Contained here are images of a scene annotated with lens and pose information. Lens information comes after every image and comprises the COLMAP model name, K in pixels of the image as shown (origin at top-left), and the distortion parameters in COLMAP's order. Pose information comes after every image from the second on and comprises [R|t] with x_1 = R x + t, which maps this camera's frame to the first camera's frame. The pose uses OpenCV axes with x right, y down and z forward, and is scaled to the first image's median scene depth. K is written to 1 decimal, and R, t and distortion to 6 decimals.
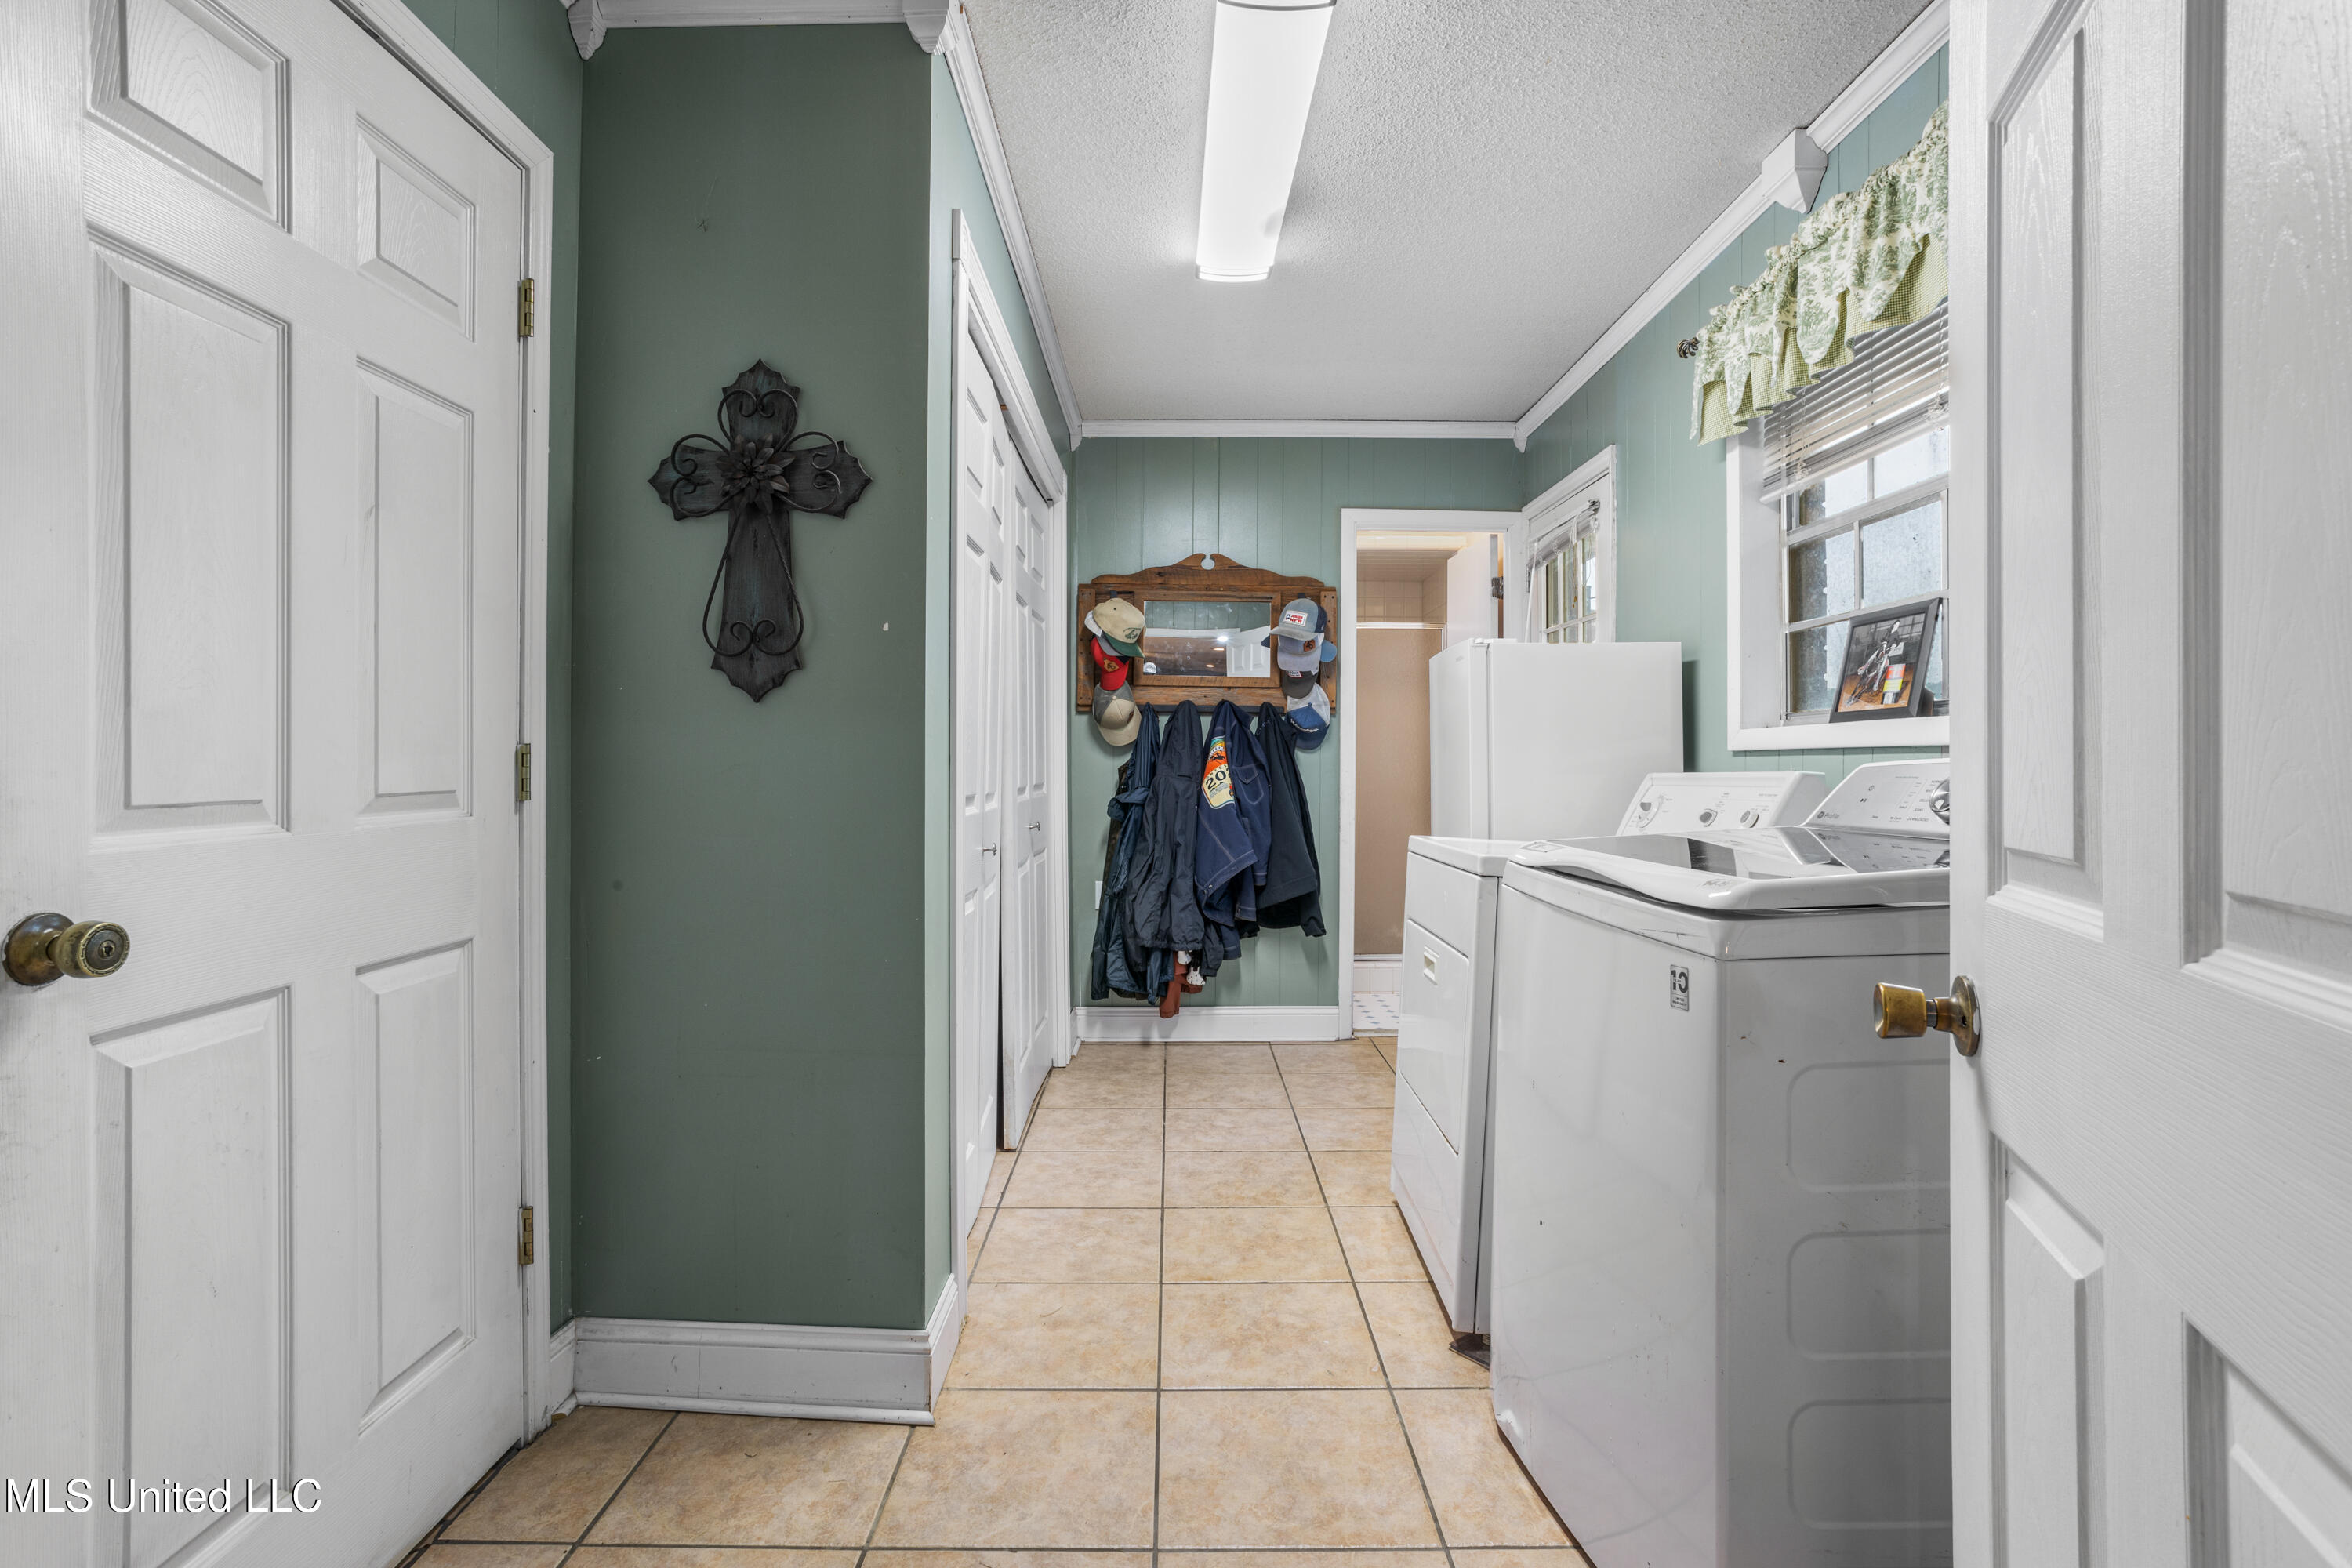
lens RADIAL K [[1126.5, 0, 1174.3], [0, 1126.5, 775.3], [0, 0, 1]] dist [-0.050429, 0.021959]
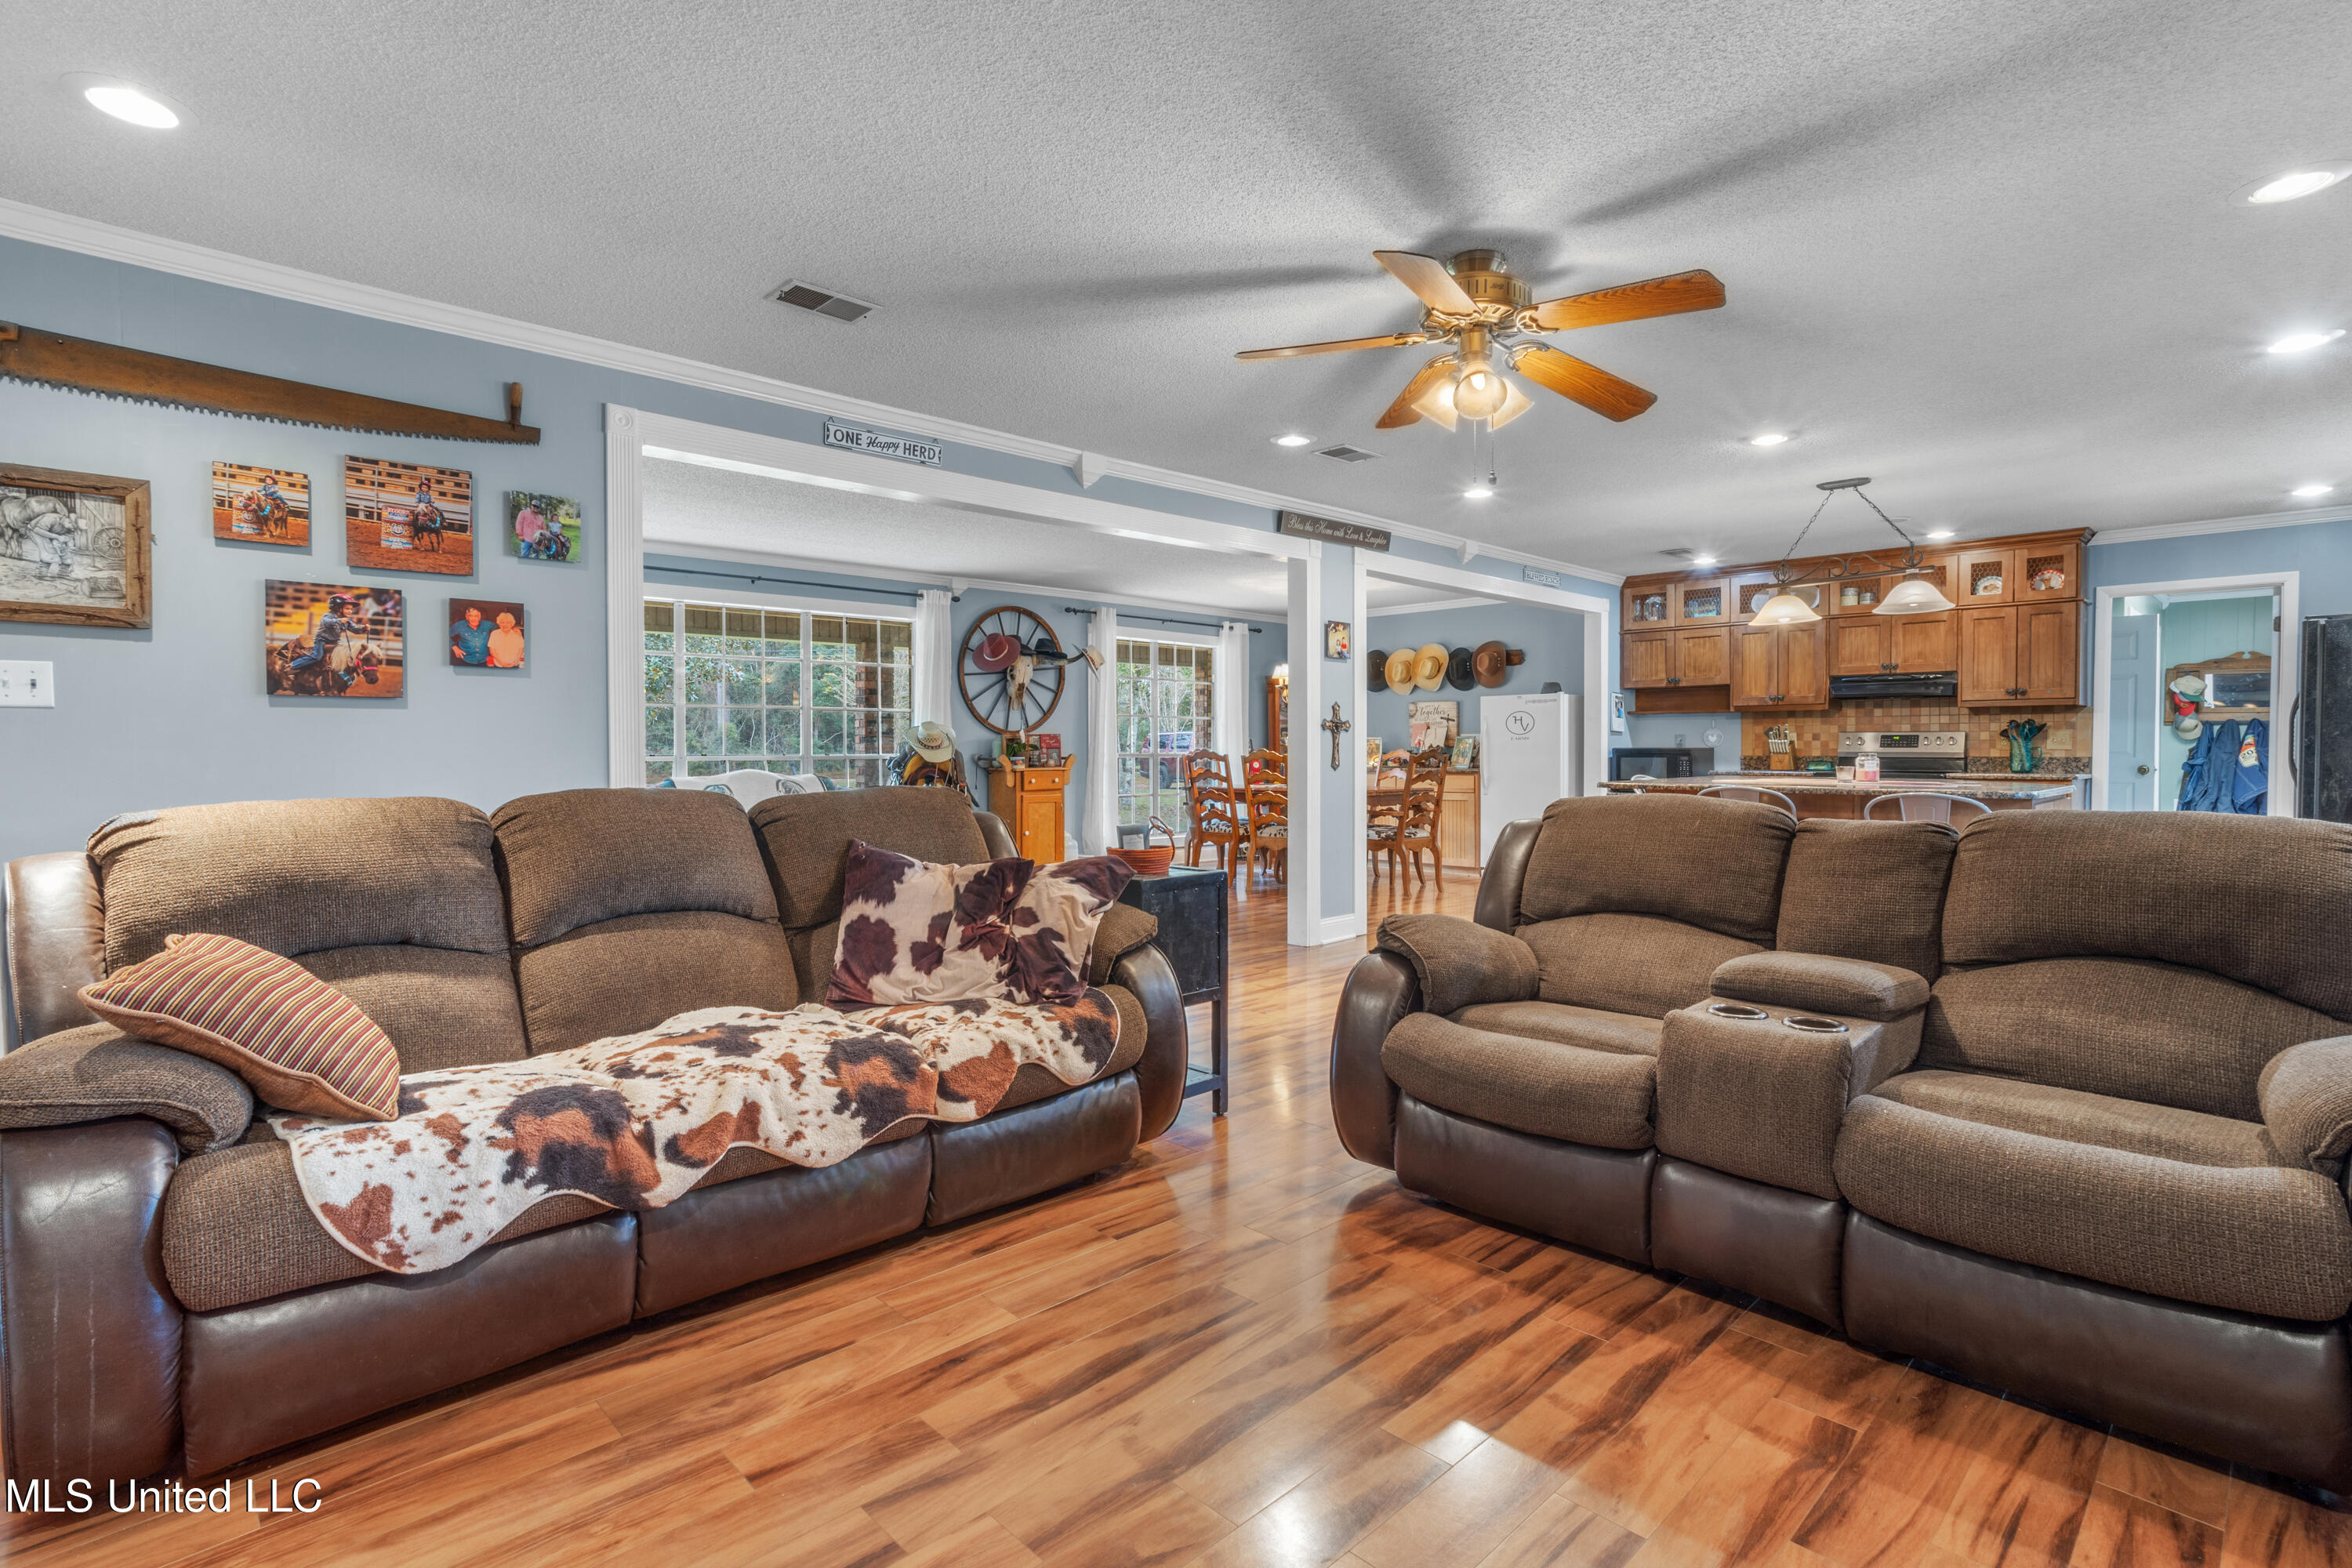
lens RADIAL K [[1126.5, 0, 1132.0], [0, 1126.5, 767.5], [0, 0, 1]] dist [-0.050429, 0.021959]
pose [[0.679723, 0.013421, -0.733346, 0.124075], [-0.001729, 0.999859, 0.016695, -0.002775], [0.733467, -0.010080, 0.679651, -2.099638]]
